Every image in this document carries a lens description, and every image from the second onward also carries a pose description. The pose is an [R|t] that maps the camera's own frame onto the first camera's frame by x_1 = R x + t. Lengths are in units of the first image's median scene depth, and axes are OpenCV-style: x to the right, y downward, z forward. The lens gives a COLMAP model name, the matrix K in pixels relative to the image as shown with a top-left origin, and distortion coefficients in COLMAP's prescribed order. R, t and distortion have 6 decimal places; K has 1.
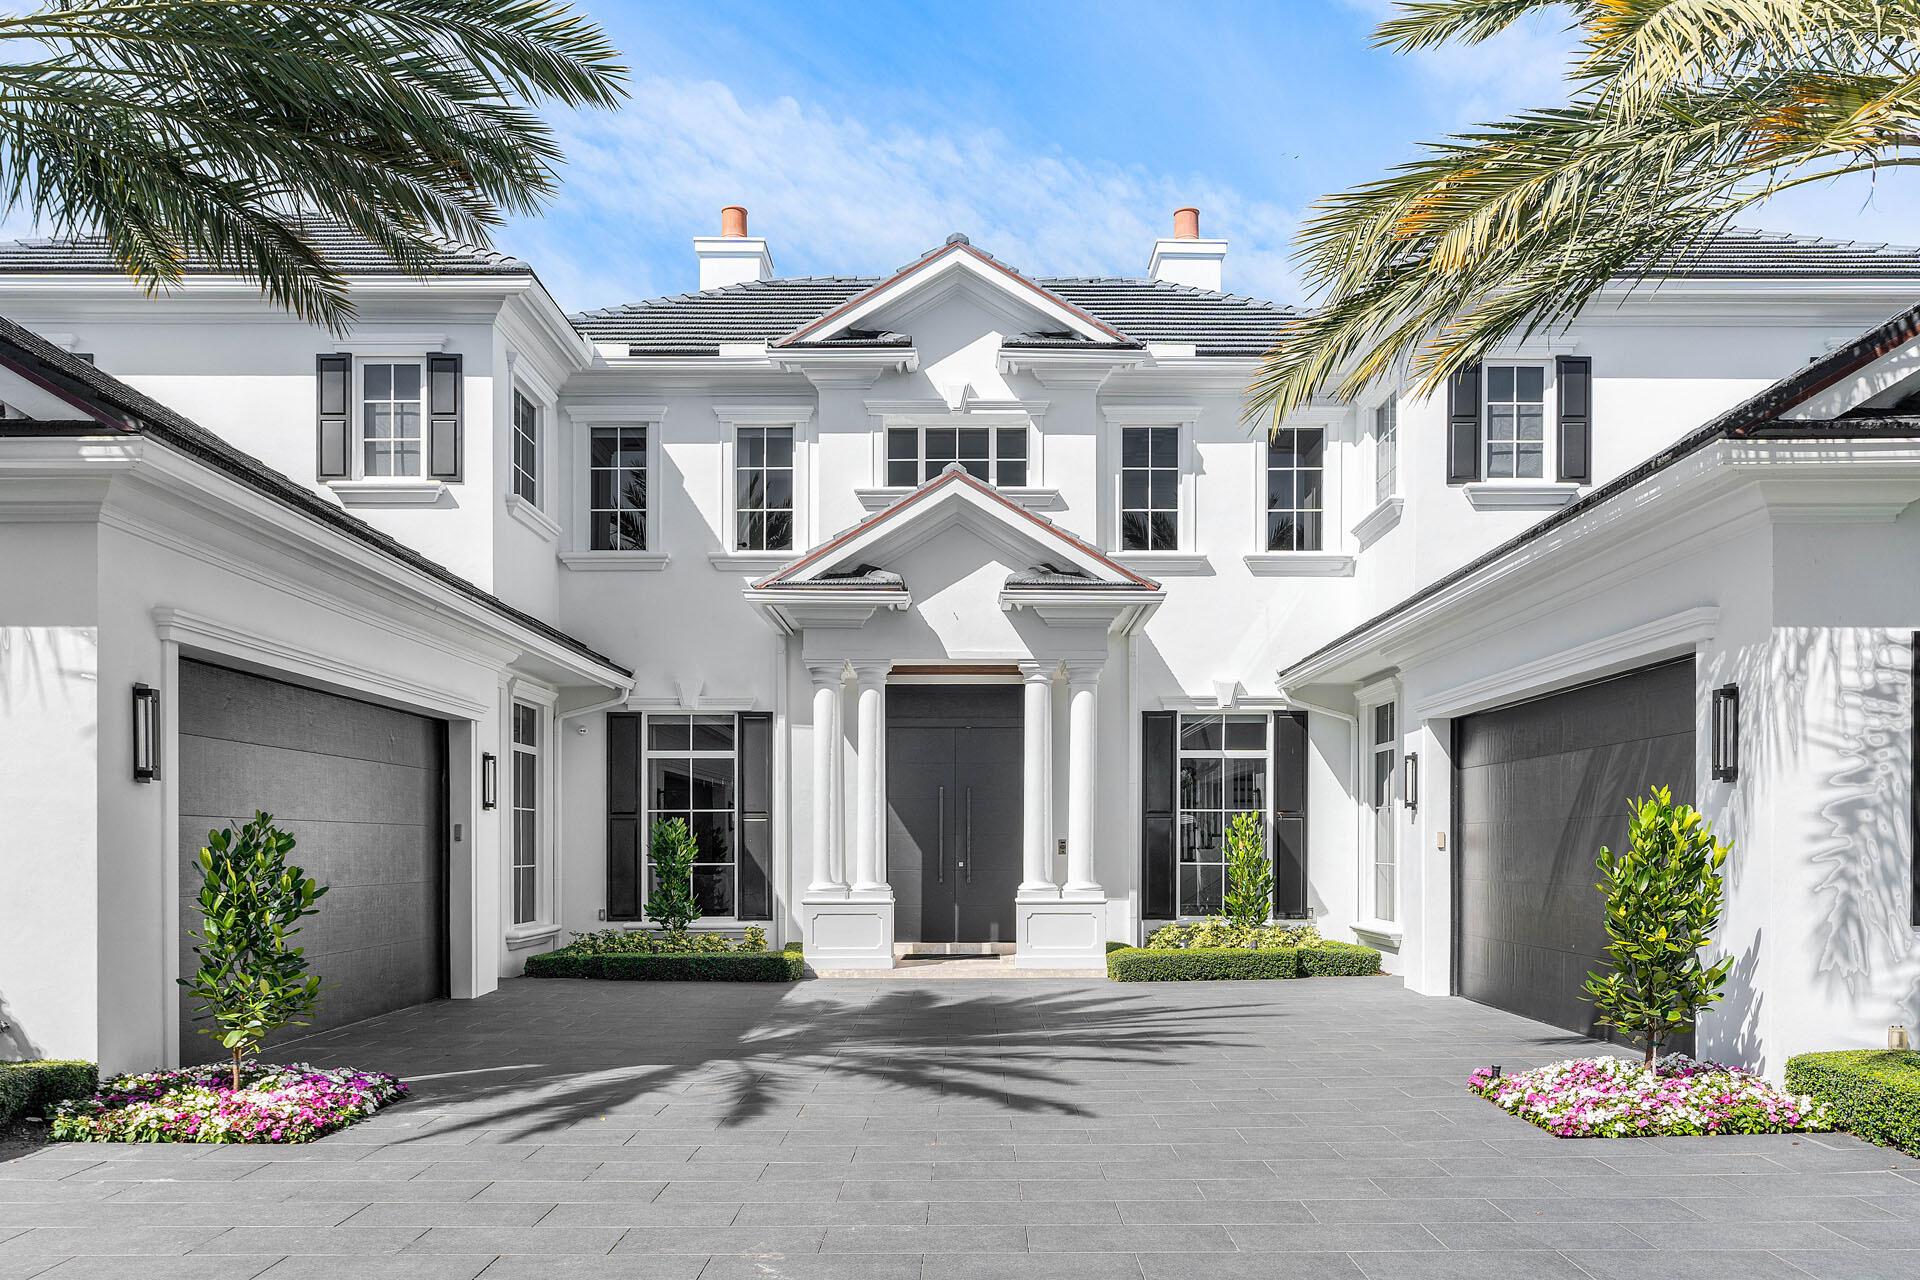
lens RADIAL K [[1378.1, 0, 966.1], [0, 1378.1, 698.8], [0, 0, 1]] dist [0.003298, -0.000799]
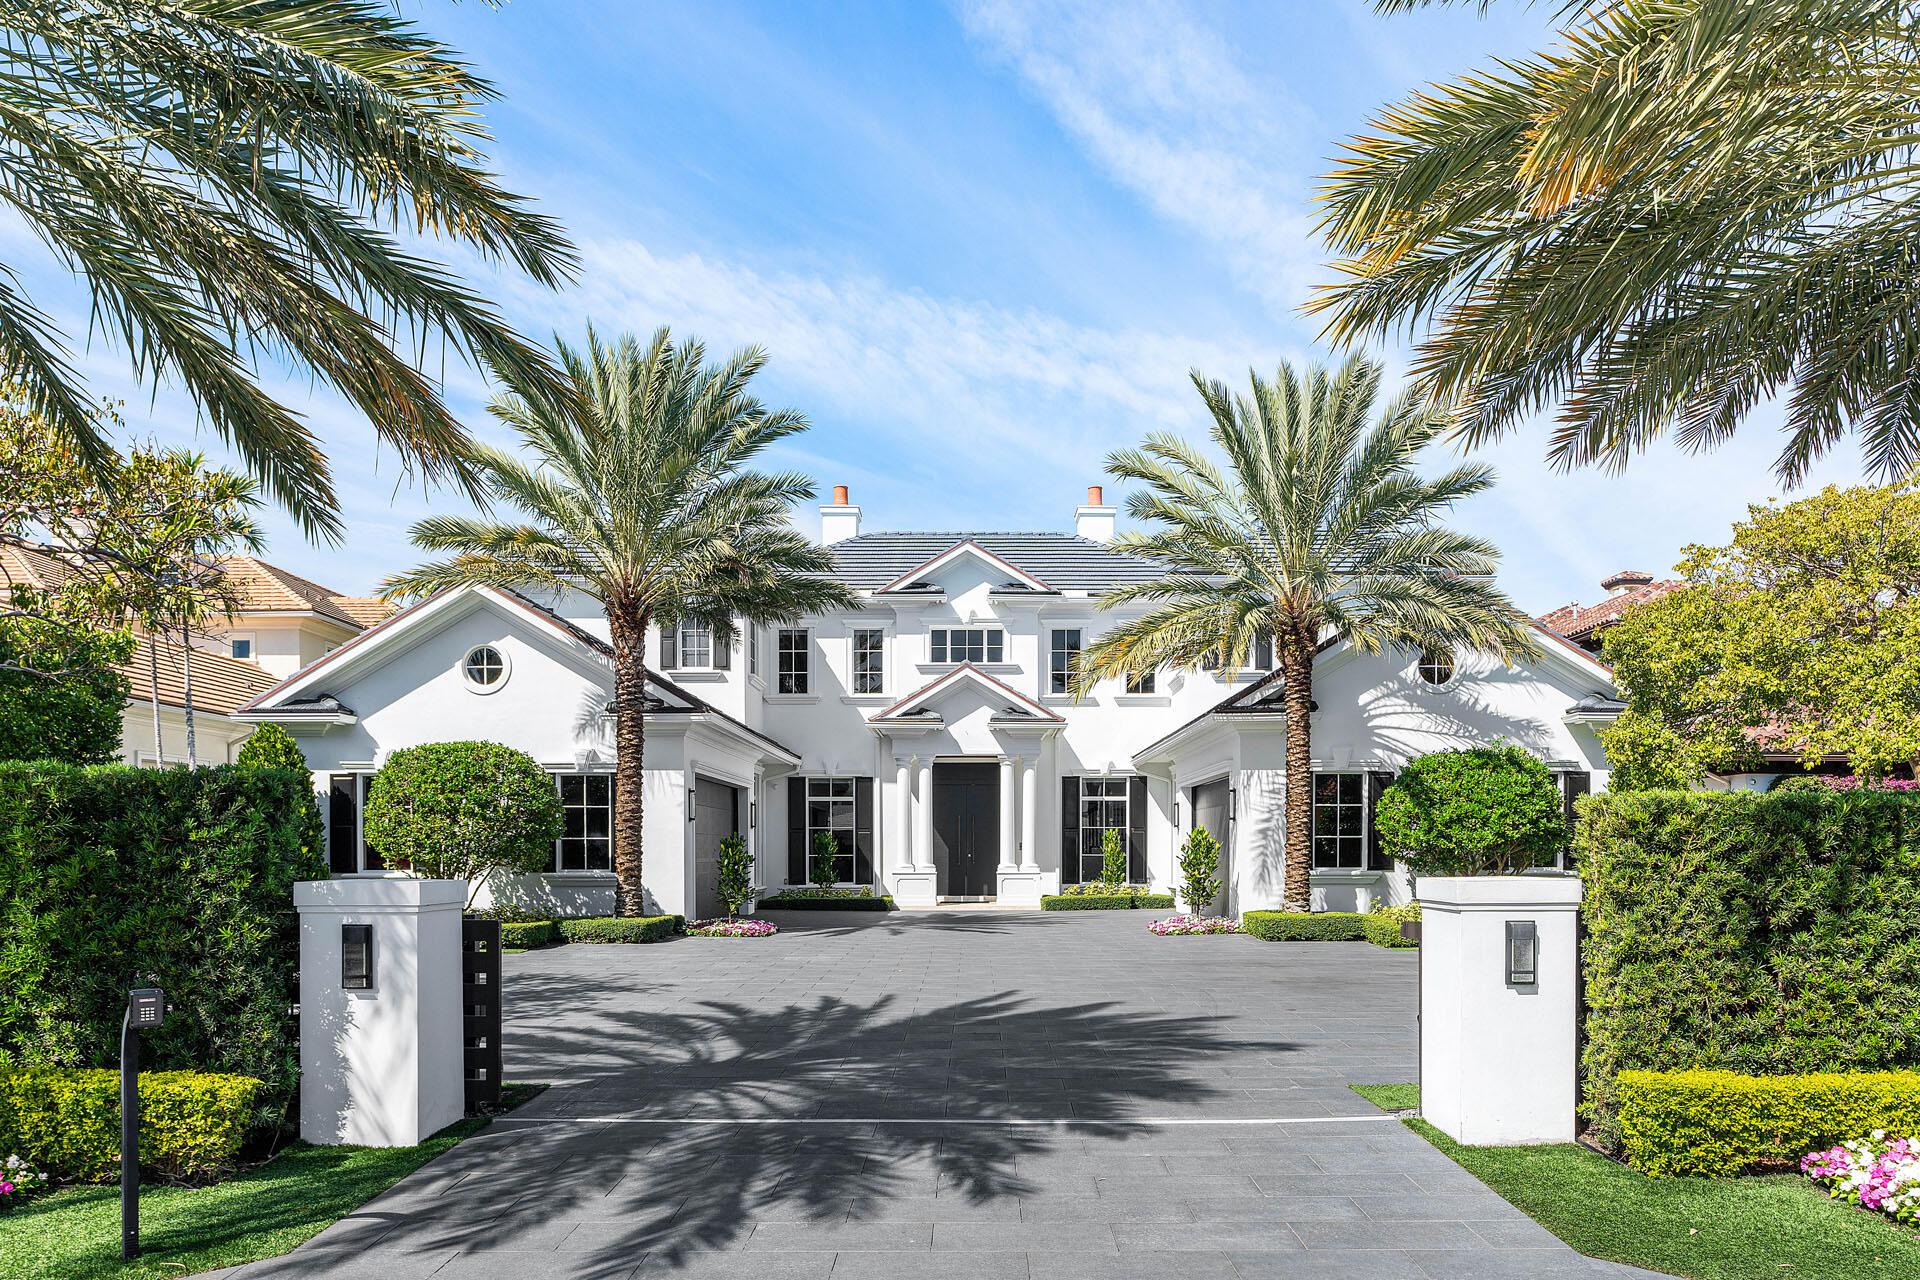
lens RADIAL K [[1288.9, 0, 960.0], [0, 1288.9, 640.0], [0, 0, 1]] dist [-0.054770, -0.001627]
pose [[0.999949, -0.002691, -0.009739, 0.001536], [0.002146, 0.998456, -0.055509, -0.086224], [0.009874, 0.055485, 0.998411, -0.864945]]
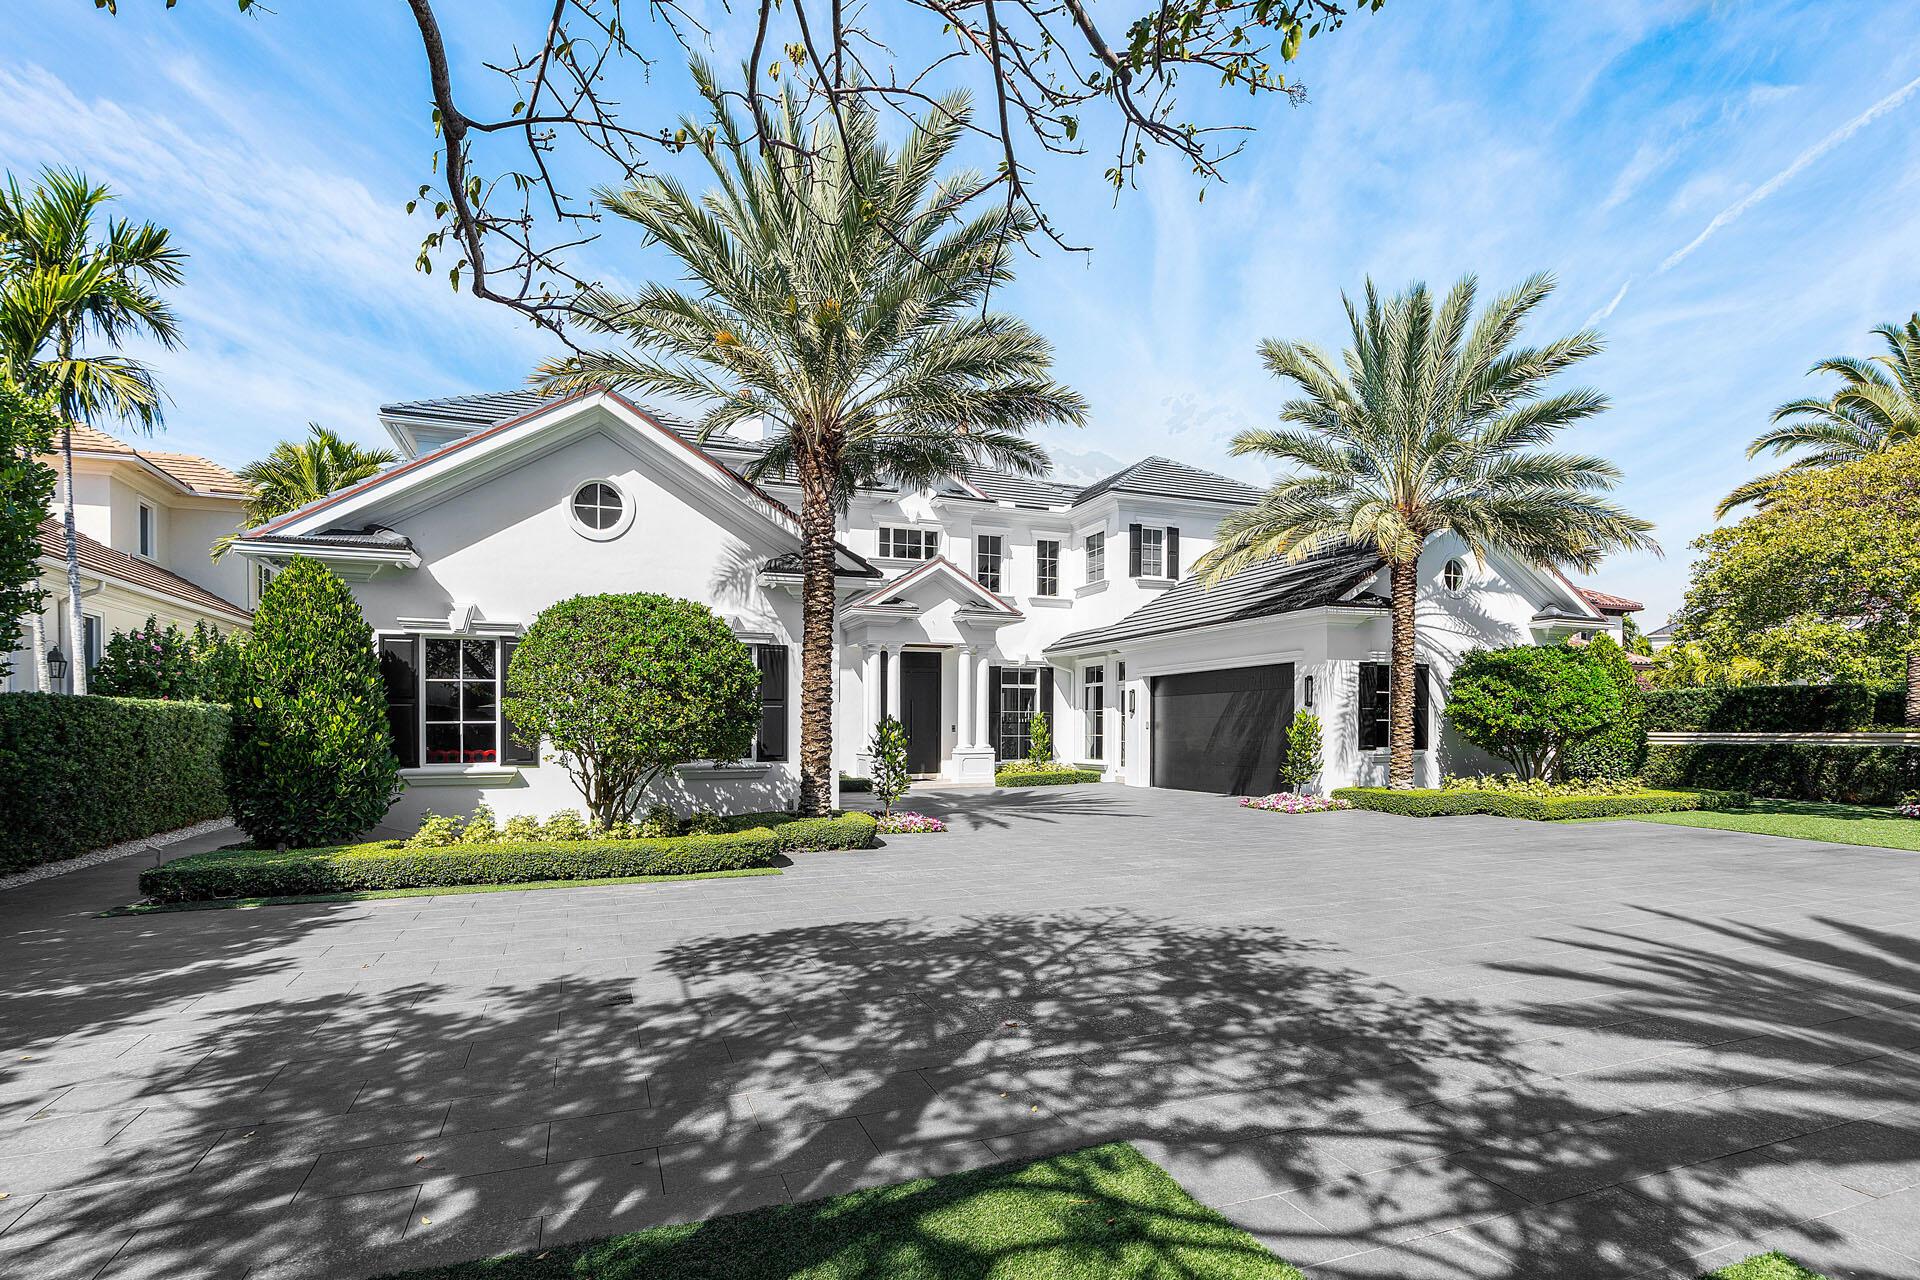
lens RADIAL K [[917.9, 0, 885.0], [0, 917.9, 609.6], [0, 0, 1]] dist [-0.021236, 0.000413]
pose [[0.937572, 0.042831, 0.345145, -0.548881], [-0.034679, 0.998955, -0.029763, -0.033019], [-0.346059, 0.015936, 0.938078, -0.321755]]
